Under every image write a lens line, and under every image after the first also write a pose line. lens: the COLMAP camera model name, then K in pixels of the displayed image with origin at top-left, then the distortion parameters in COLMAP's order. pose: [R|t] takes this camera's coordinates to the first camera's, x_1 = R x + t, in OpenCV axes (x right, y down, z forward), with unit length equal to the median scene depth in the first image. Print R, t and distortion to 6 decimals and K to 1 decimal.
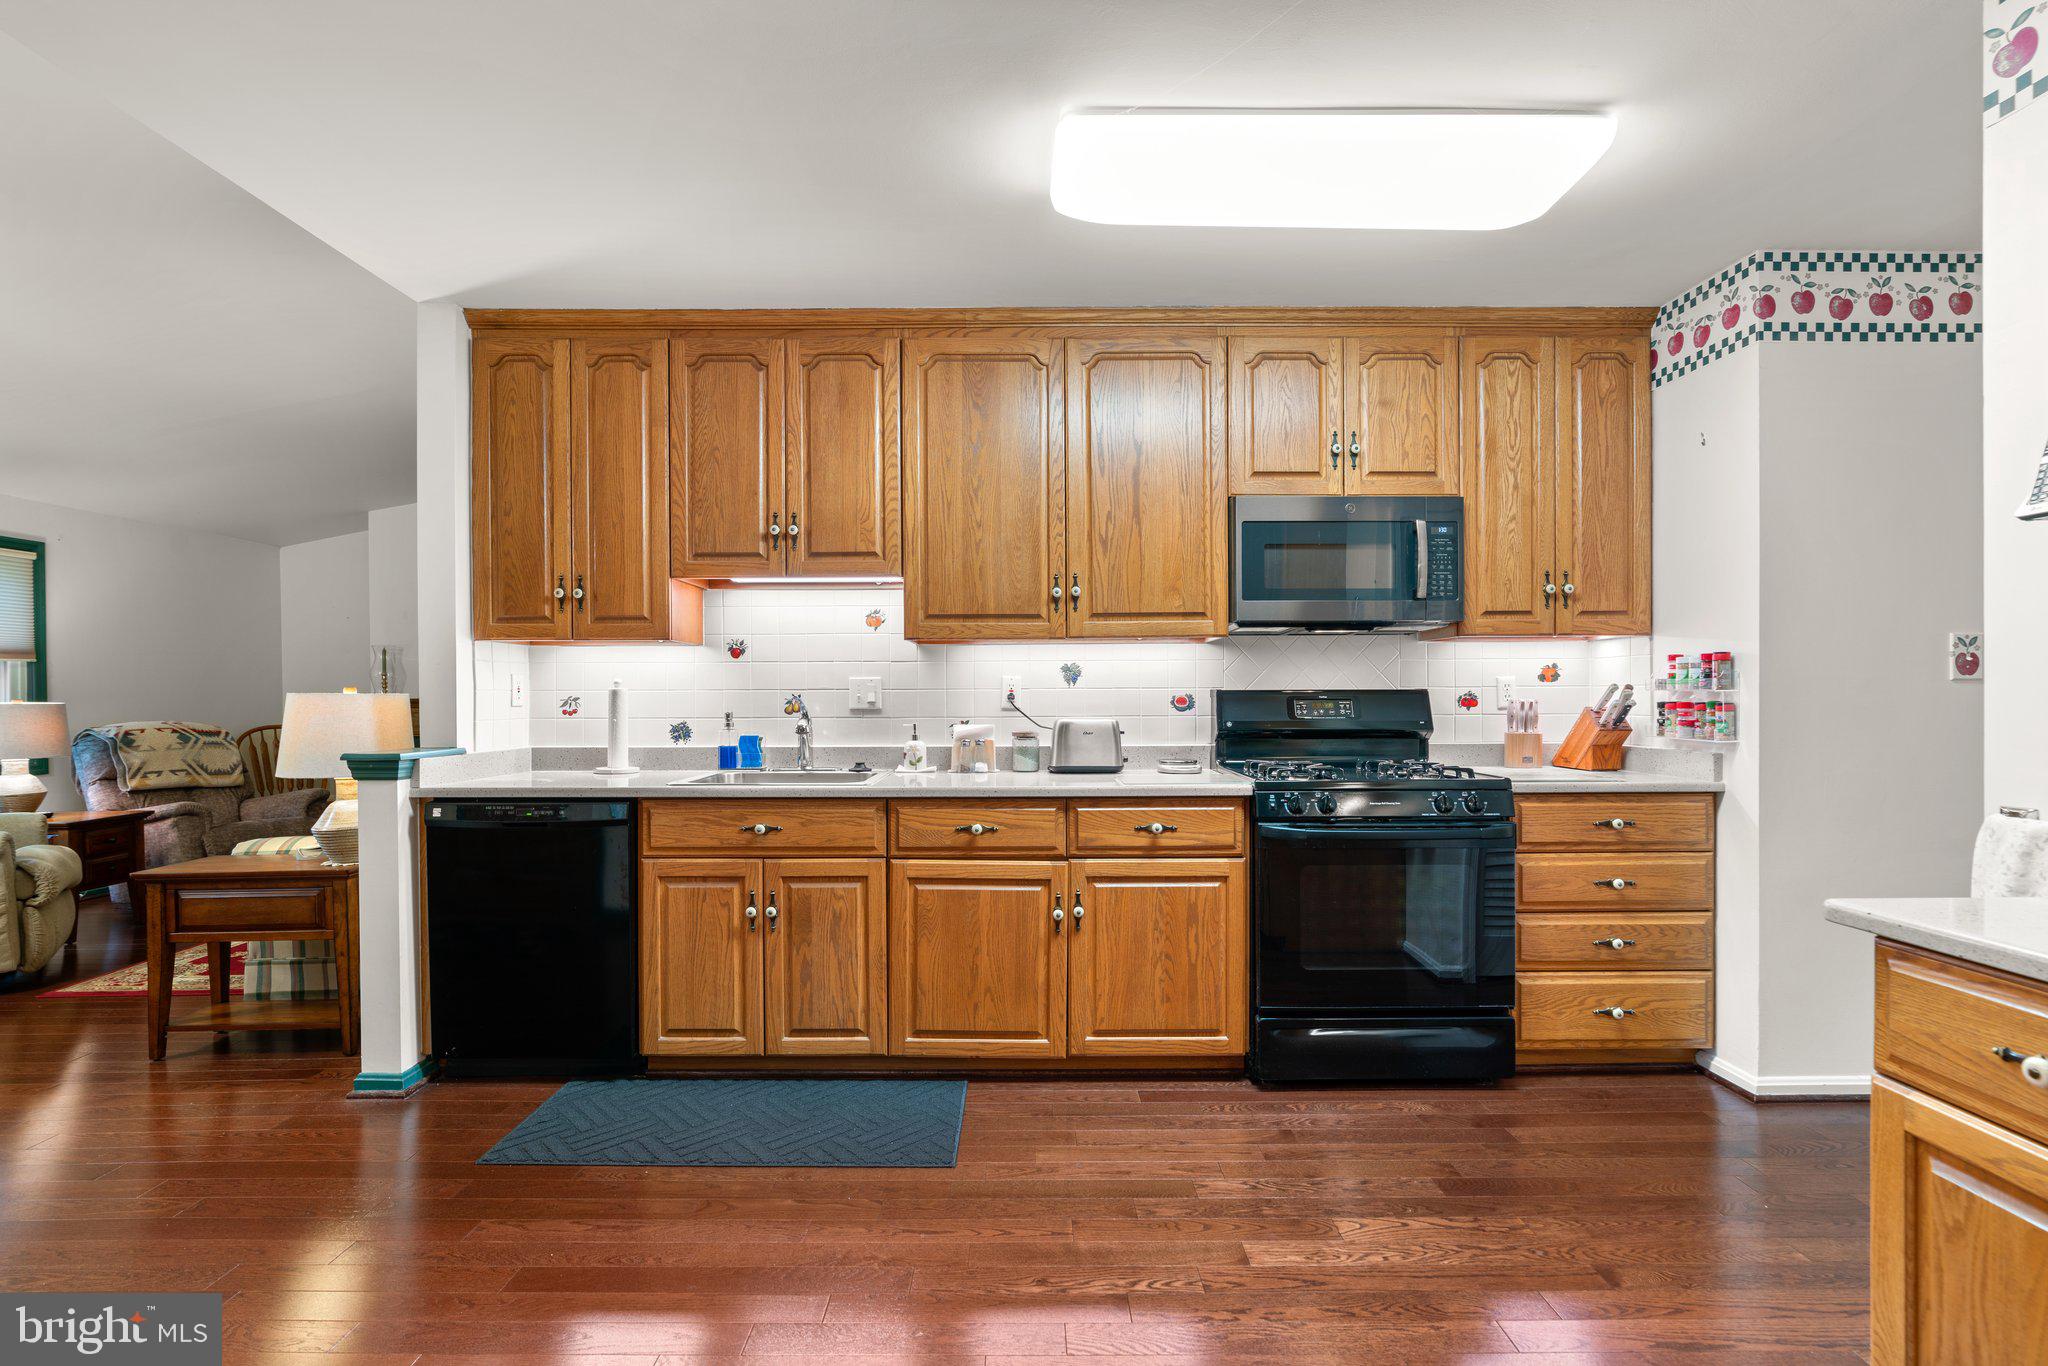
lens RADIAL K [[936.5, 0, 1024.4], [0, 936.5, 696.8], [0, 0, 1]] dist [0.000502, 0.000664]
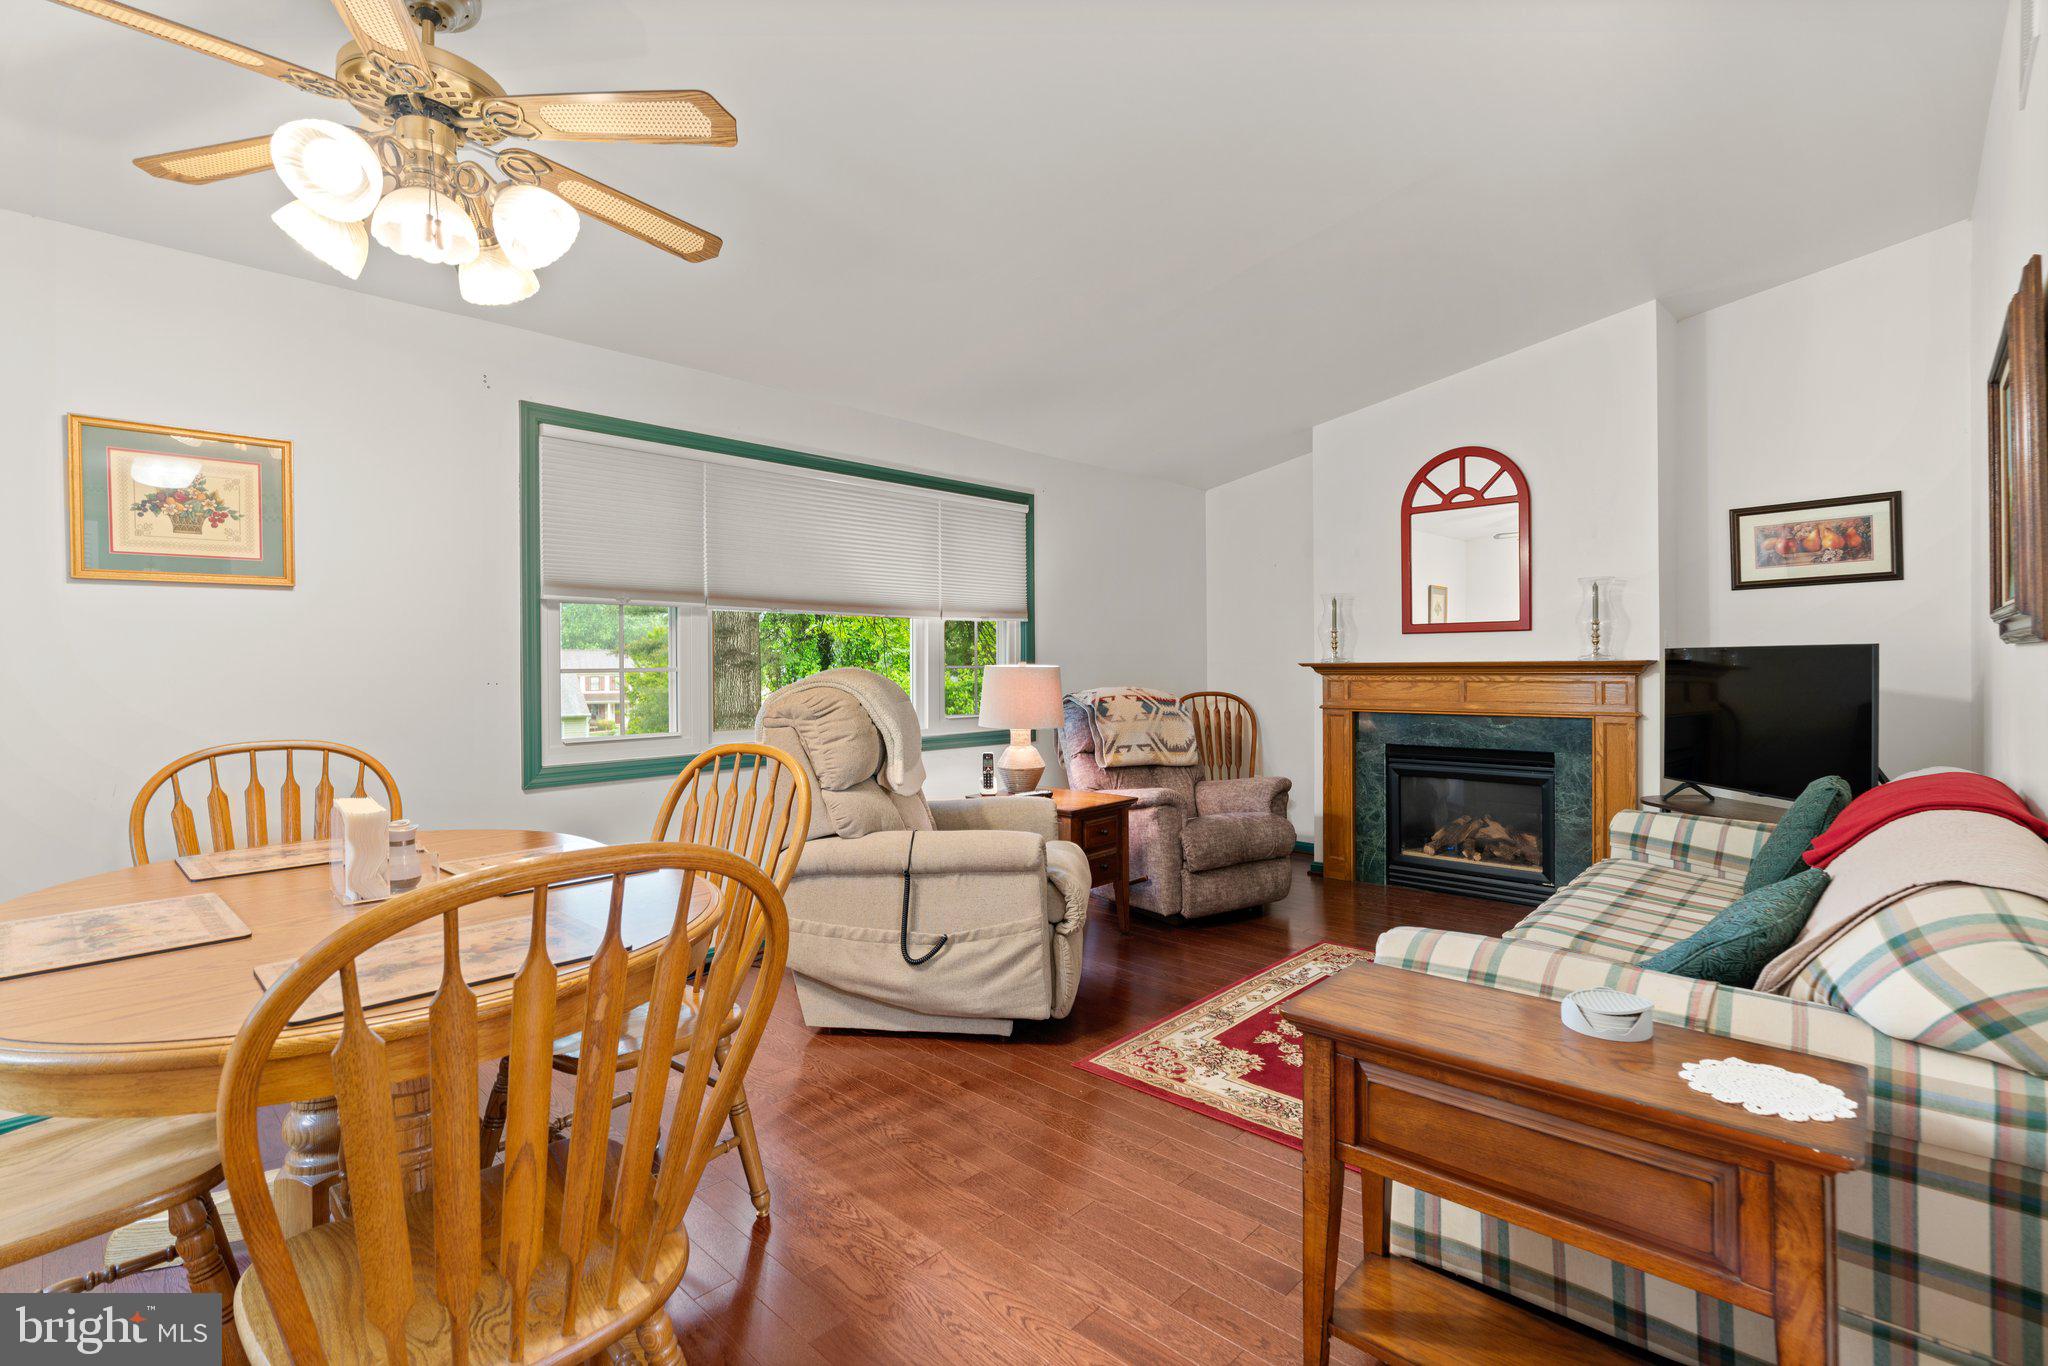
lens RADIAL K [[936.5, 0, 1026.4], [0, 936.5, 666.8], [0, 0, 1]] dist [0.000502, 0.000664]
pose [[0.730930, 0.009151, -0.682391, -0.416521], [-0.004369, 0.999952, 0.008730, -0.000179], [0.682438, -0.003399, 0.730935, 0.314668]]
